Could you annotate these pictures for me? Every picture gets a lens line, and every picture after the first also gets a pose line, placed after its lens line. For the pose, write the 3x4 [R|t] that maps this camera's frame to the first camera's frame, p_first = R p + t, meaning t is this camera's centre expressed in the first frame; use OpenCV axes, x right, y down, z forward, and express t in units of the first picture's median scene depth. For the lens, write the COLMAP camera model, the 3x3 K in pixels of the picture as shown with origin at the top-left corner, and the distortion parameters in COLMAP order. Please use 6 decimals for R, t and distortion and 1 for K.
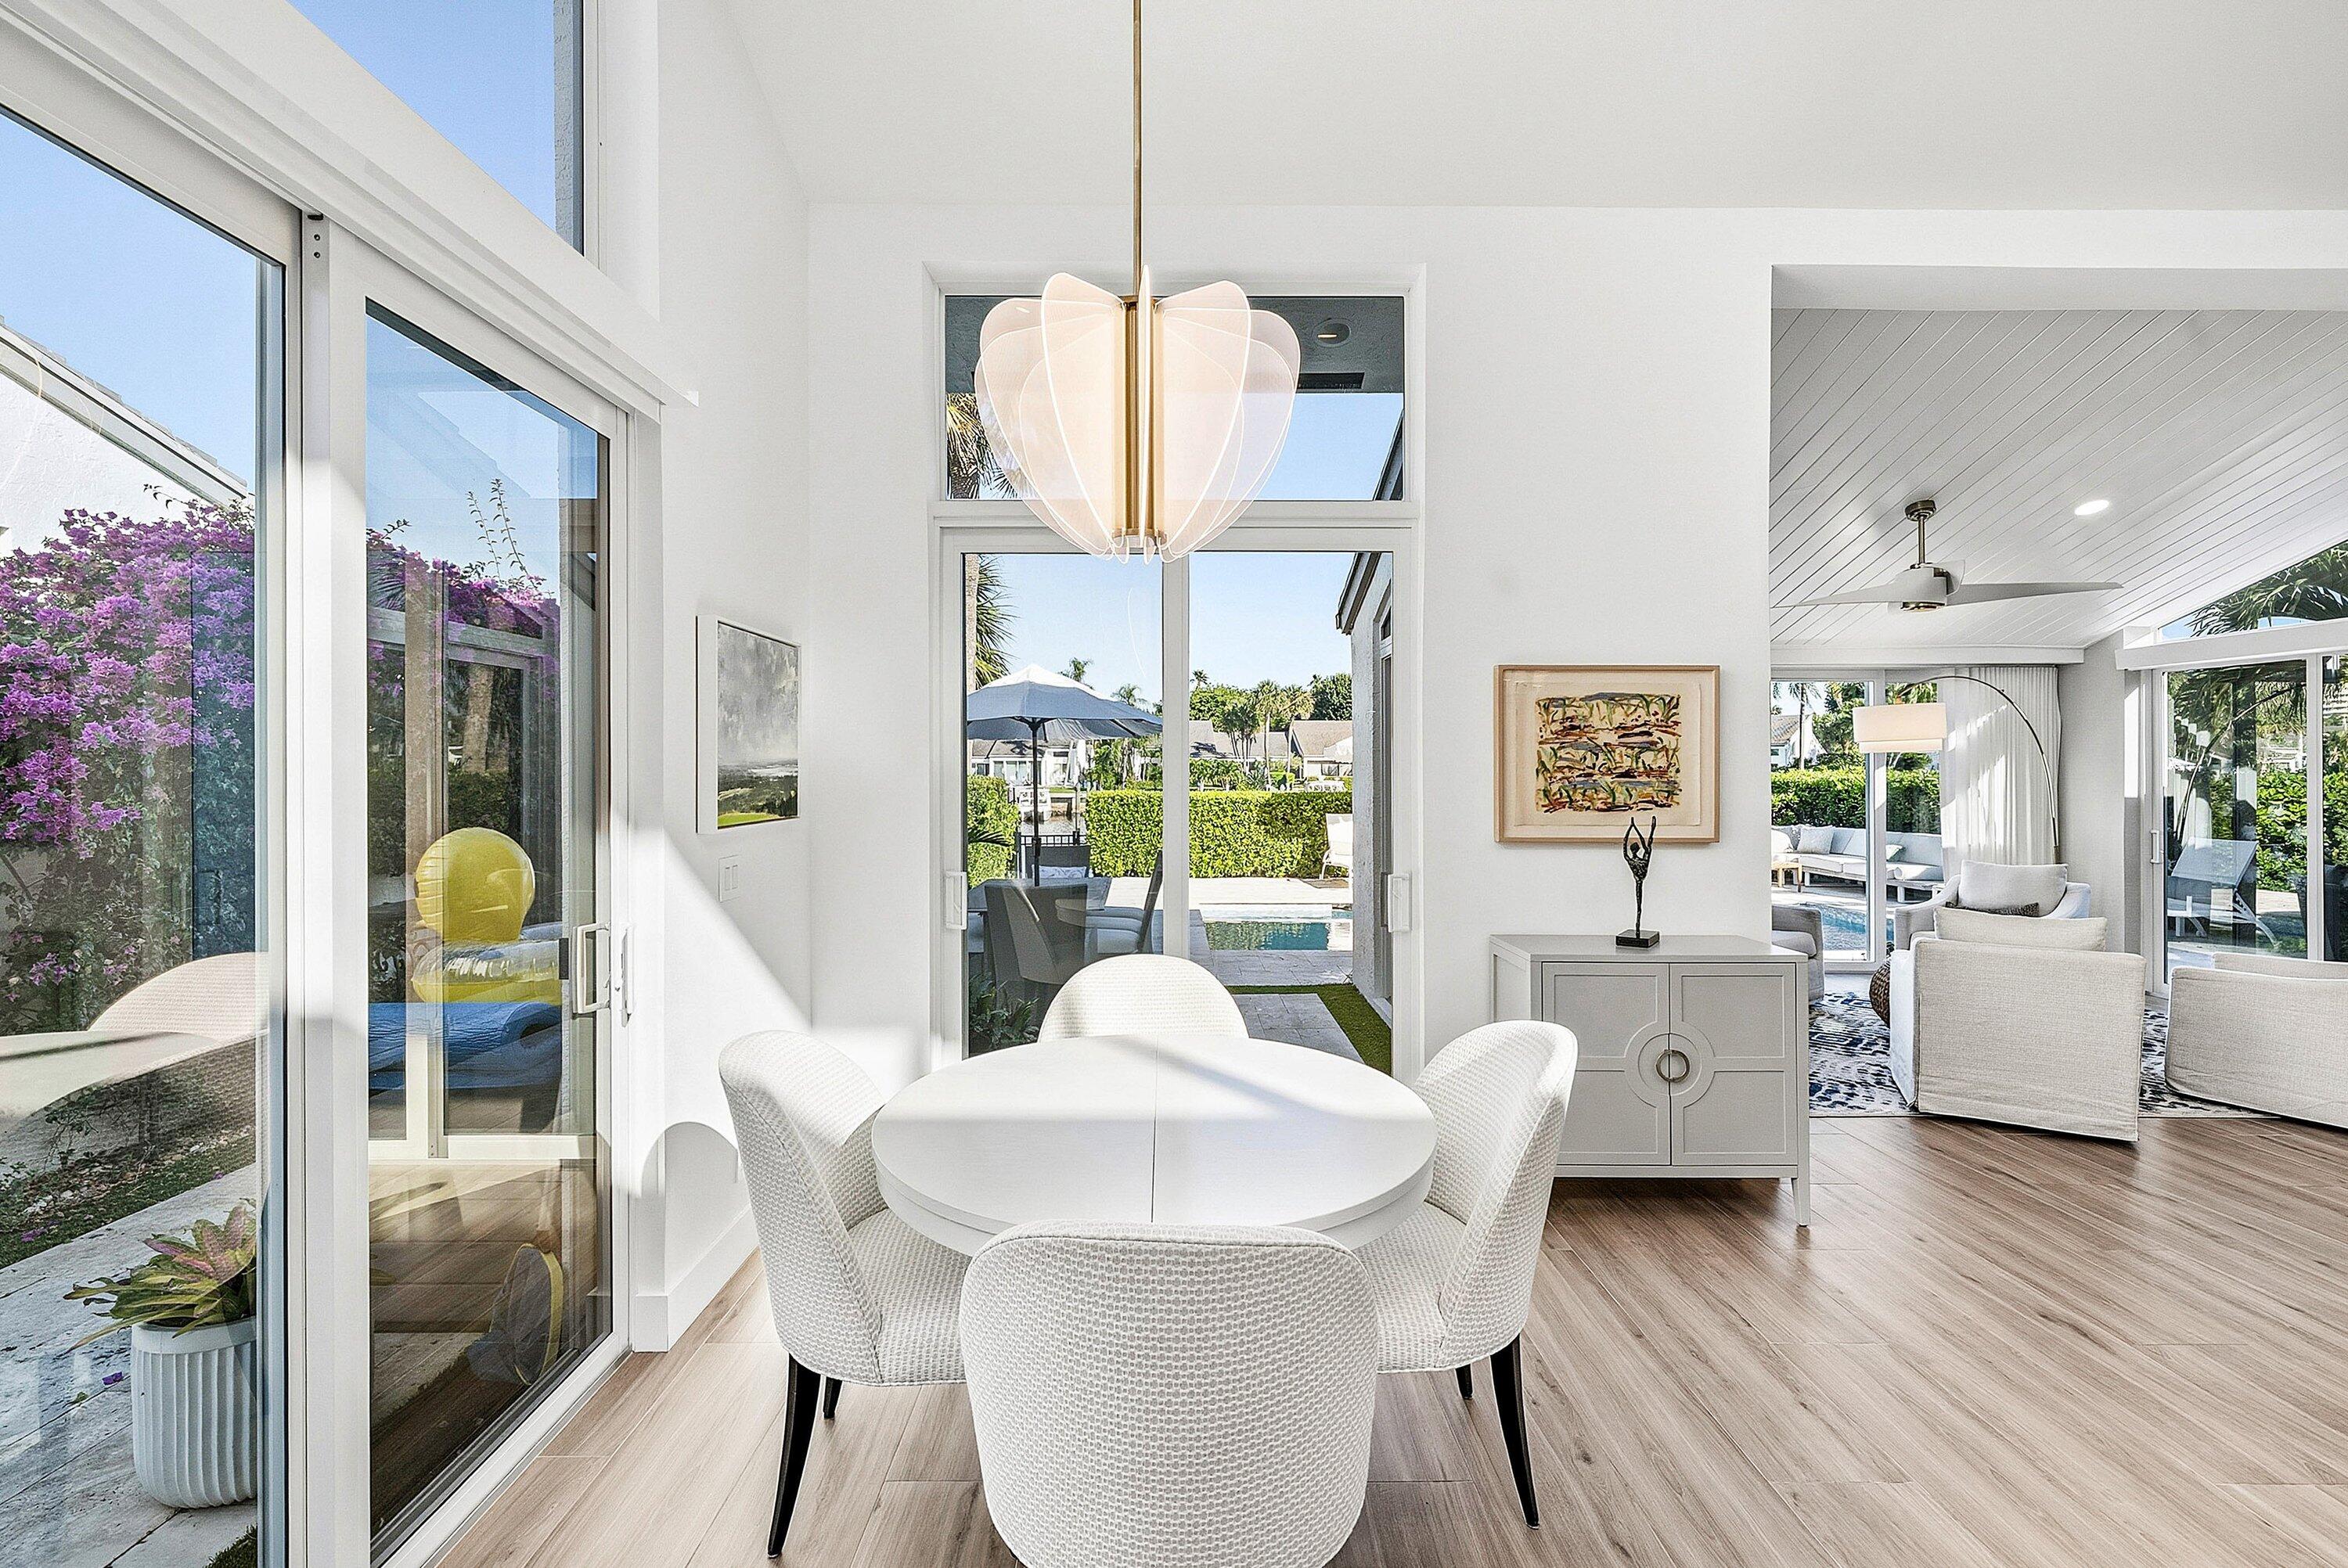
lens RADIAL K [[1006.7, 0, 1179.7], [0, 1006.7, 771.6], [0, 0, 1]] dist [-0.001653, -0.000214]
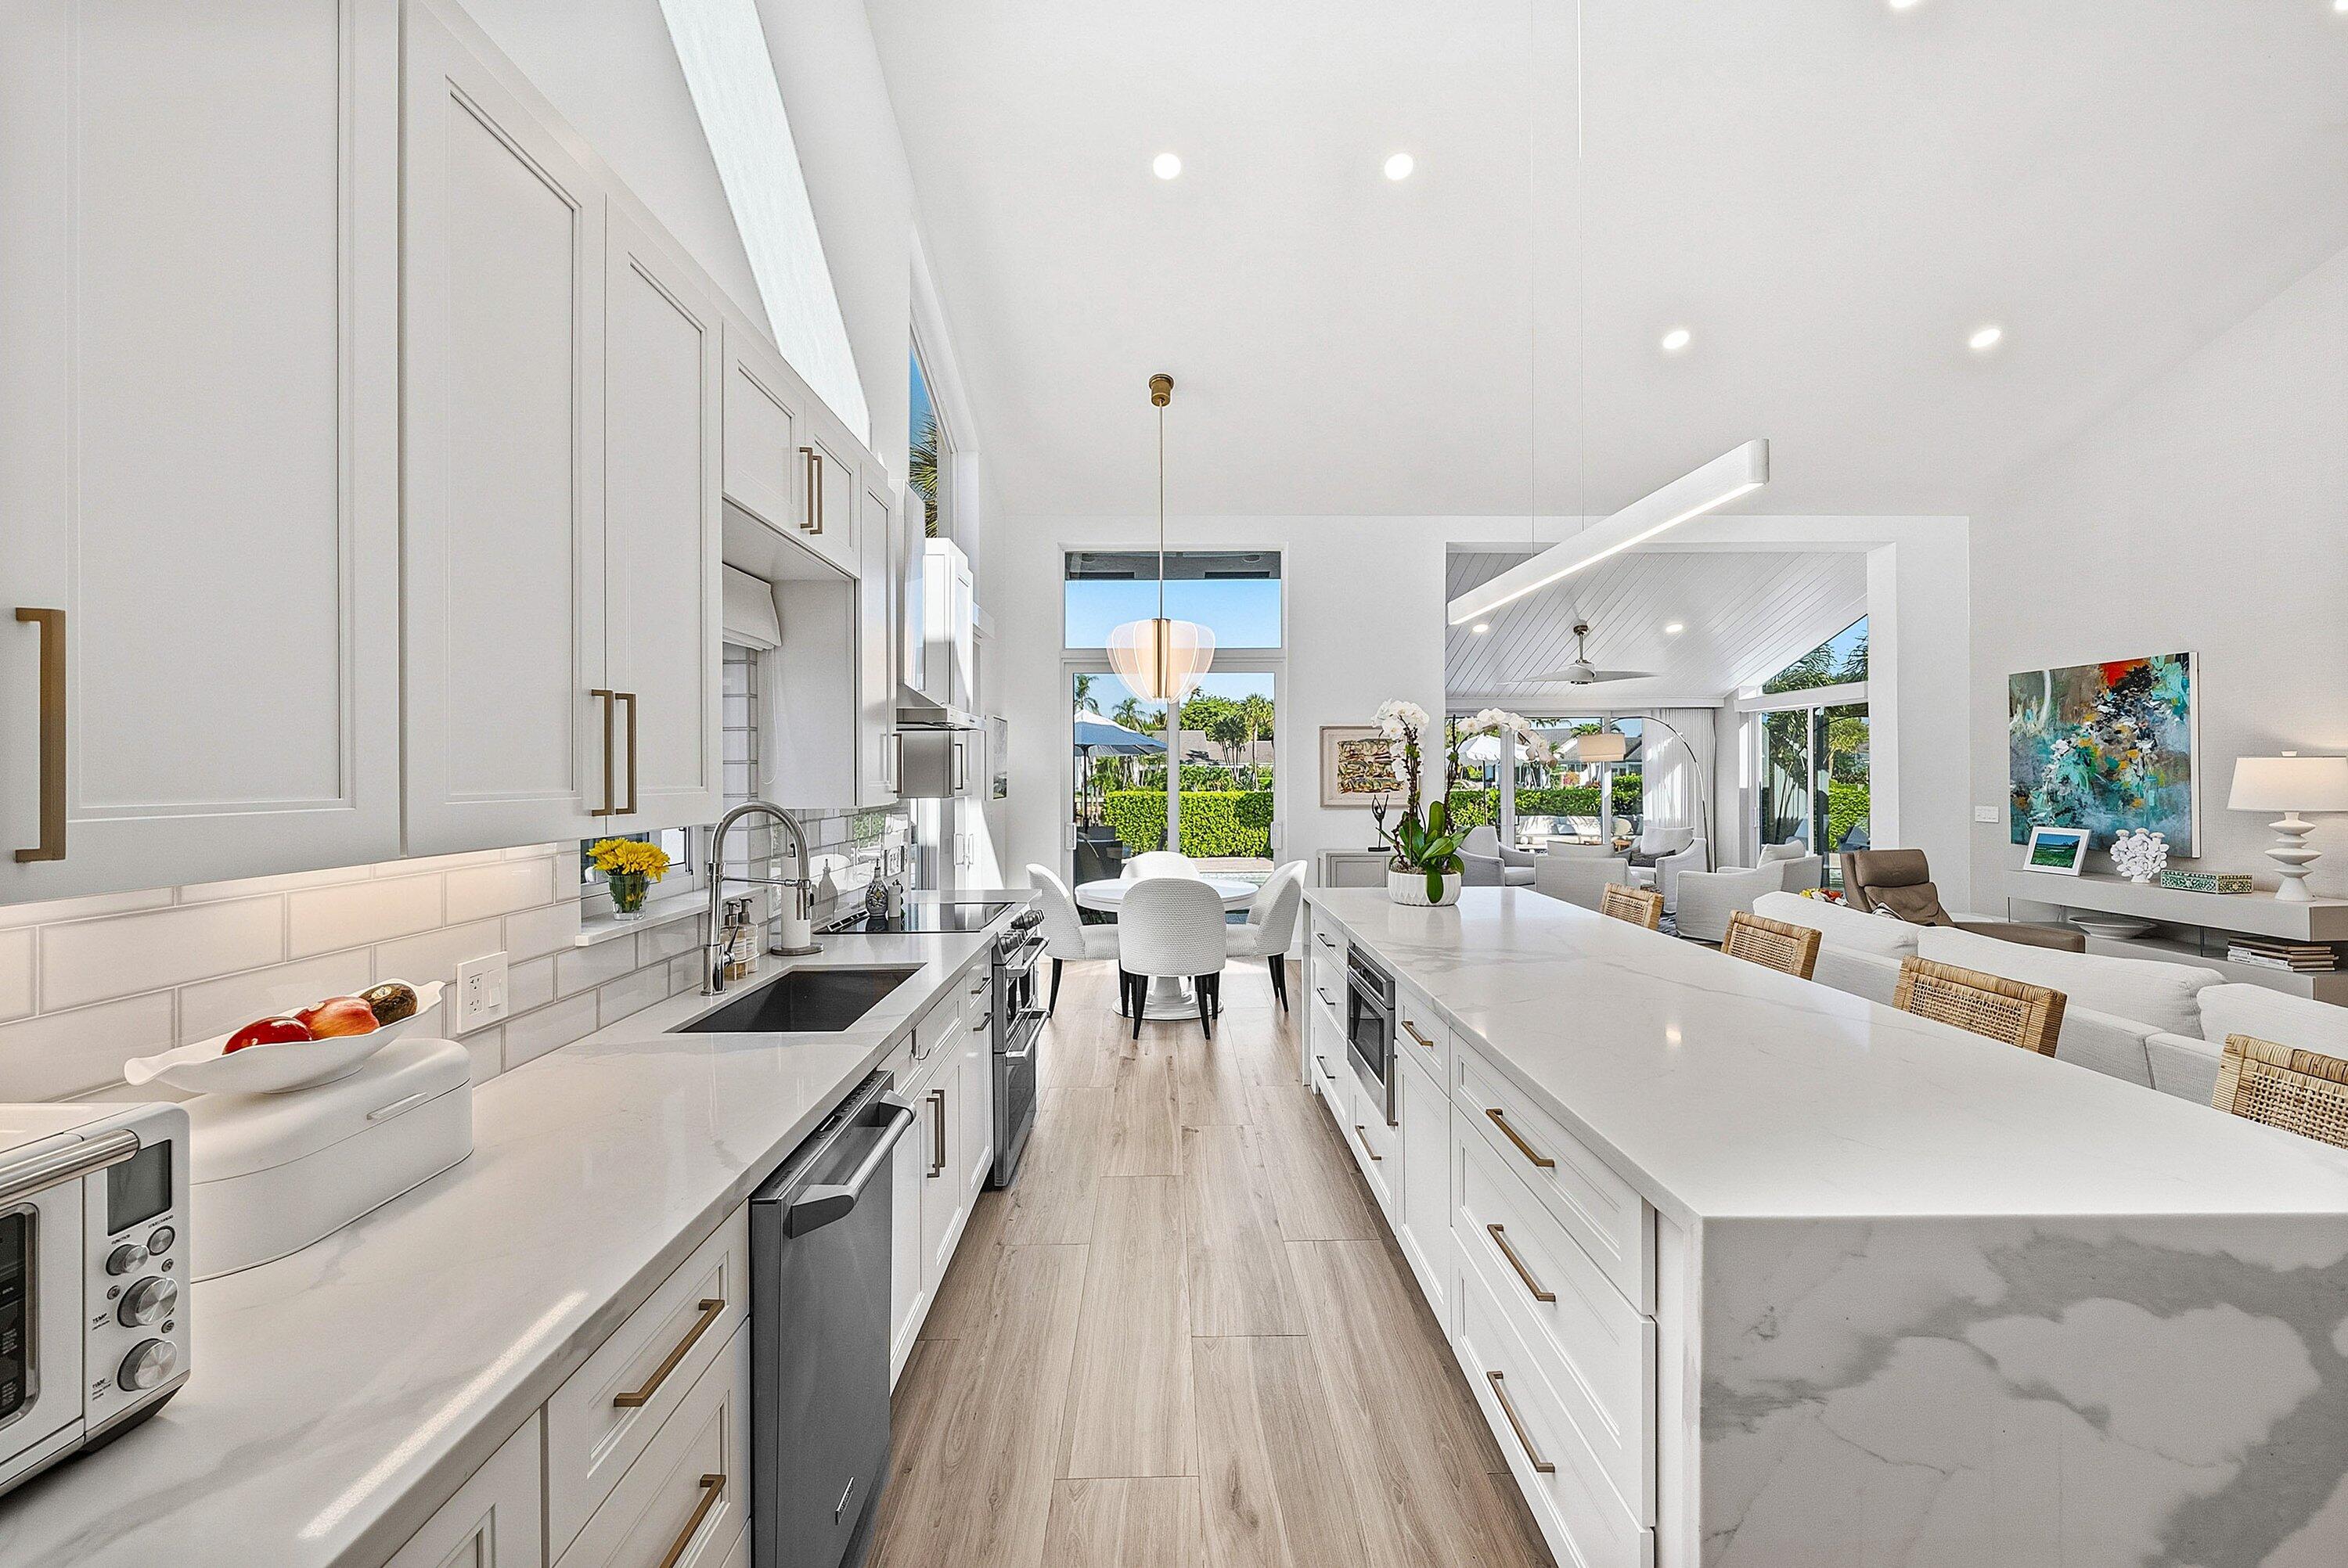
lens RADIAL K [[967.8, 0, 1174.0], [0, 967.8, 784.0], [0, 0, 1]] dist [0.000141, -0.000047]
pose [[0.999977, -0.006675, -0.001444, 0.002770], [0.006685, 0.999957, 0.006353, 0.003898], [0.001401, -0.006362, 0.999979, -1.092245]]
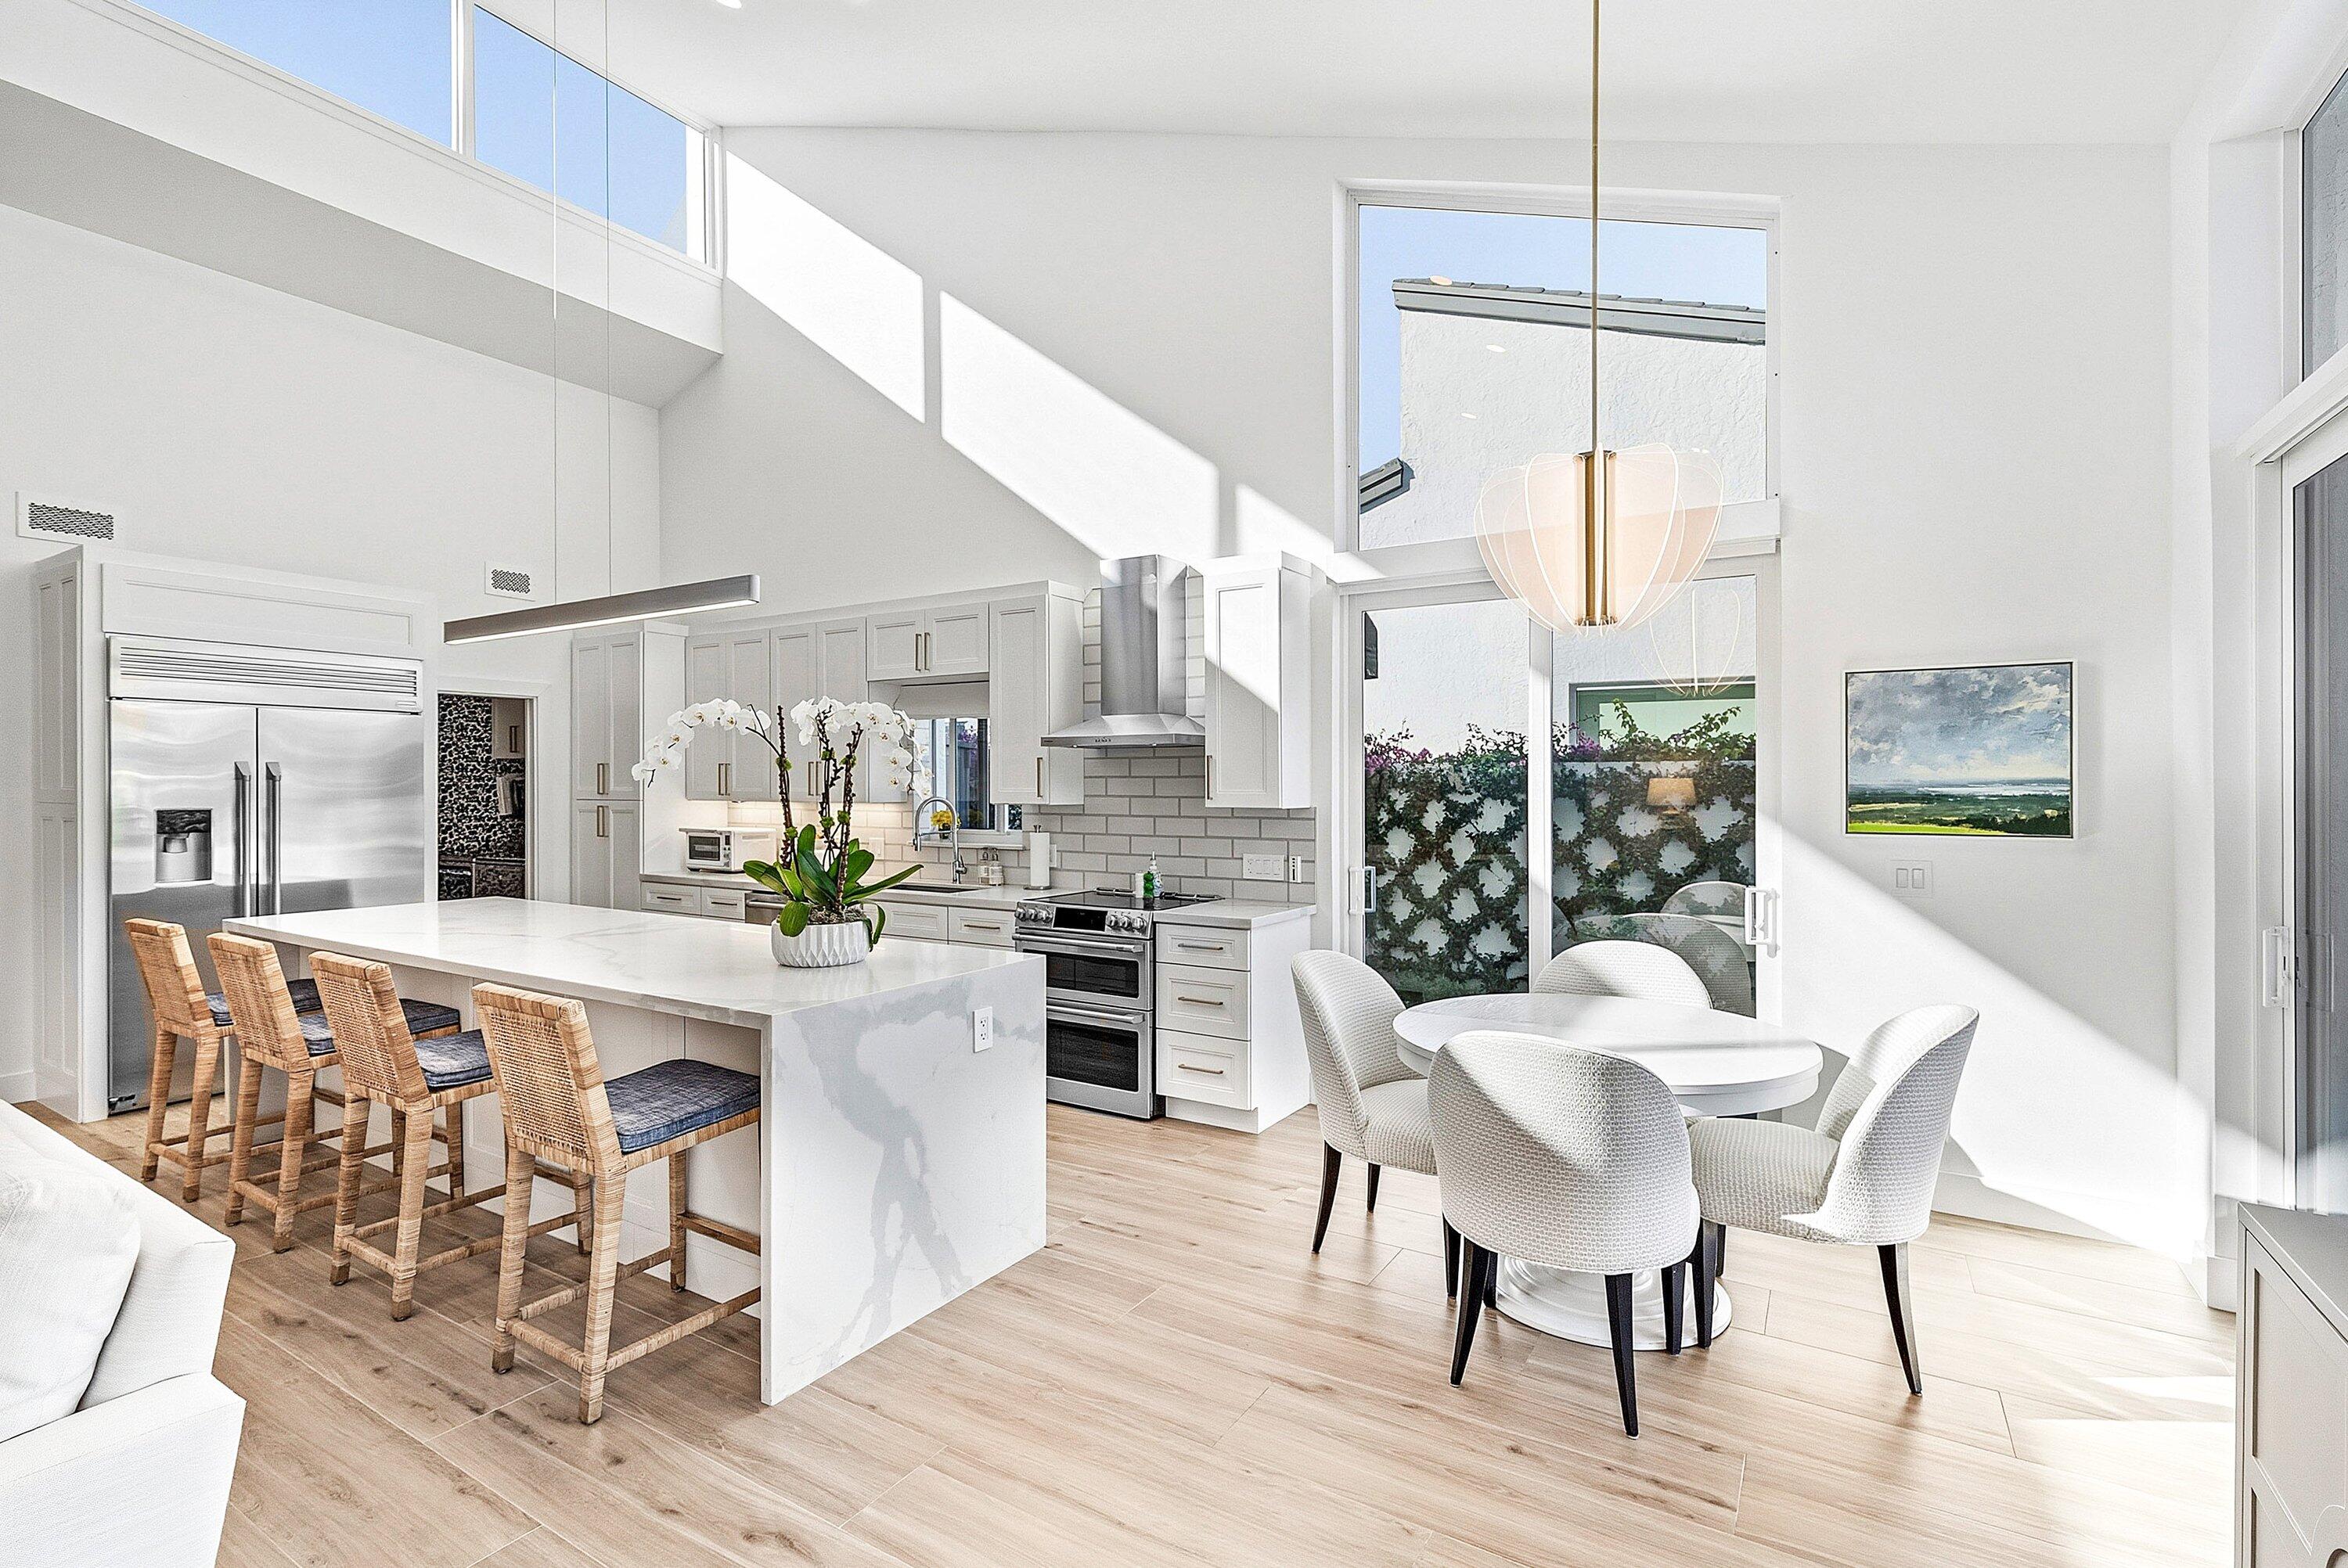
lens RADIAL K [[1057.6, 0, 1165.2], [0, 1057.6, 774.1], [0, 0, 1]] dist [-0.003349, 0.000001]
pose [[-0.532870, -0.002161, -0.846194, 0.875685], [0.000022, 0.999997, -0.002567, -0.011786], [0.846197, -0.001387, -0.532868, 0.739852]]
